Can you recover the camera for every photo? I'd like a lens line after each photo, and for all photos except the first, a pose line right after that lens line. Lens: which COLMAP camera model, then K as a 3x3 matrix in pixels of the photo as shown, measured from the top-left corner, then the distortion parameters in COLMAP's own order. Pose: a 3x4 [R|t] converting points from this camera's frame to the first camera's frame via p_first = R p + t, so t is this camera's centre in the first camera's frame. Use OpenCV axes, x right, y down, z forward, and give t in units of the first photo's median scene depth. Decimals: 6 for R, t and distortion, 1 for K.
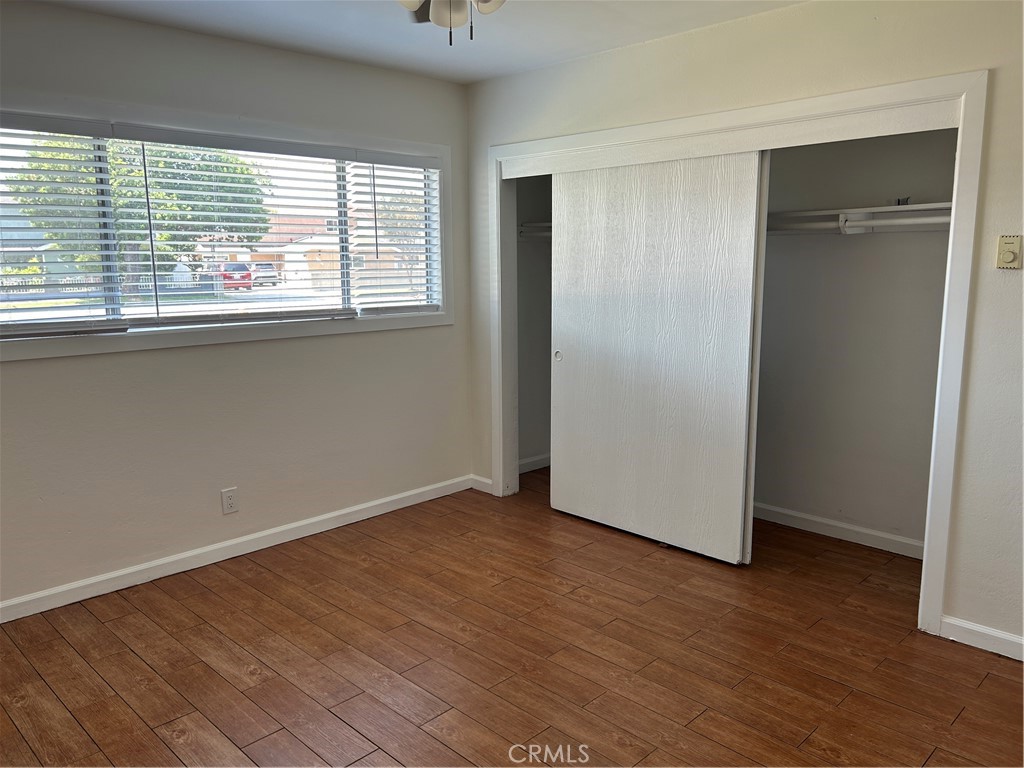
lens RADIAL K [[775.2, 0, 506.8], [0, 775.2, 386.2], [0, 0, 1]] dist [0.005616, -0.006139]
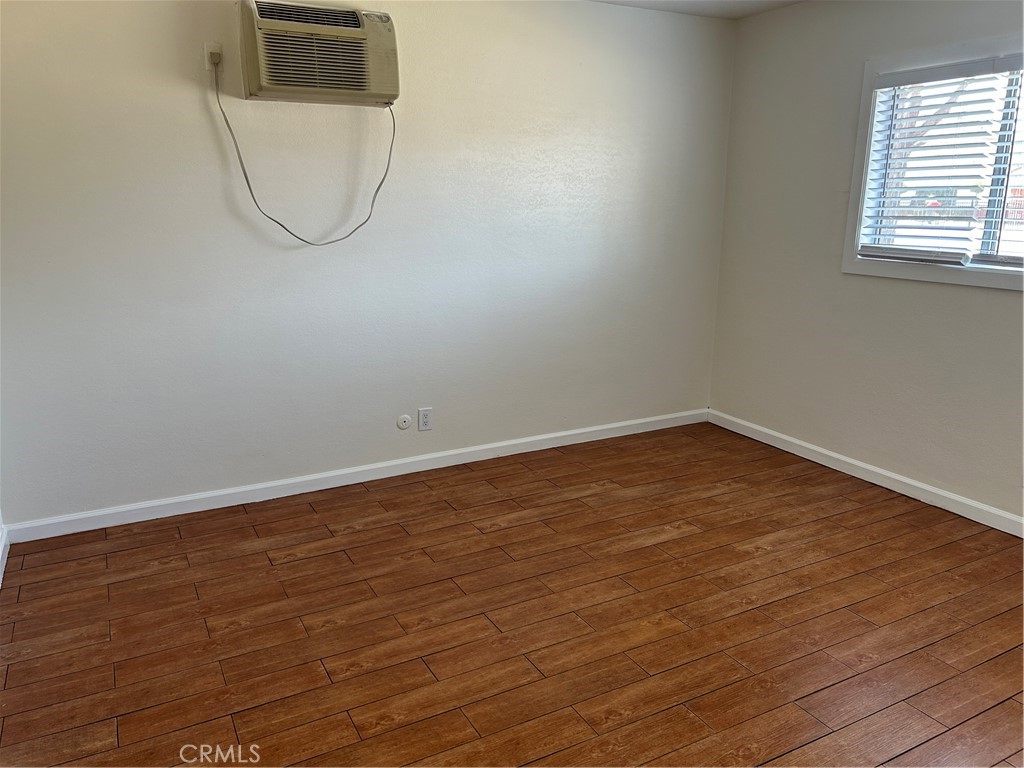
lens RADIAL K [[775.2, 0, 507.0], [0, 775.2, 383.8], [0, 0, 1]] dist [0.005616, -0.006139]
pose [[-0.294947, 0.234799, -0.926216, 0.745369], [-0.152412, 0.945366, 0.288189, -0.138387], [0.943280, 0.226167, -0.243047, 0.775621]]
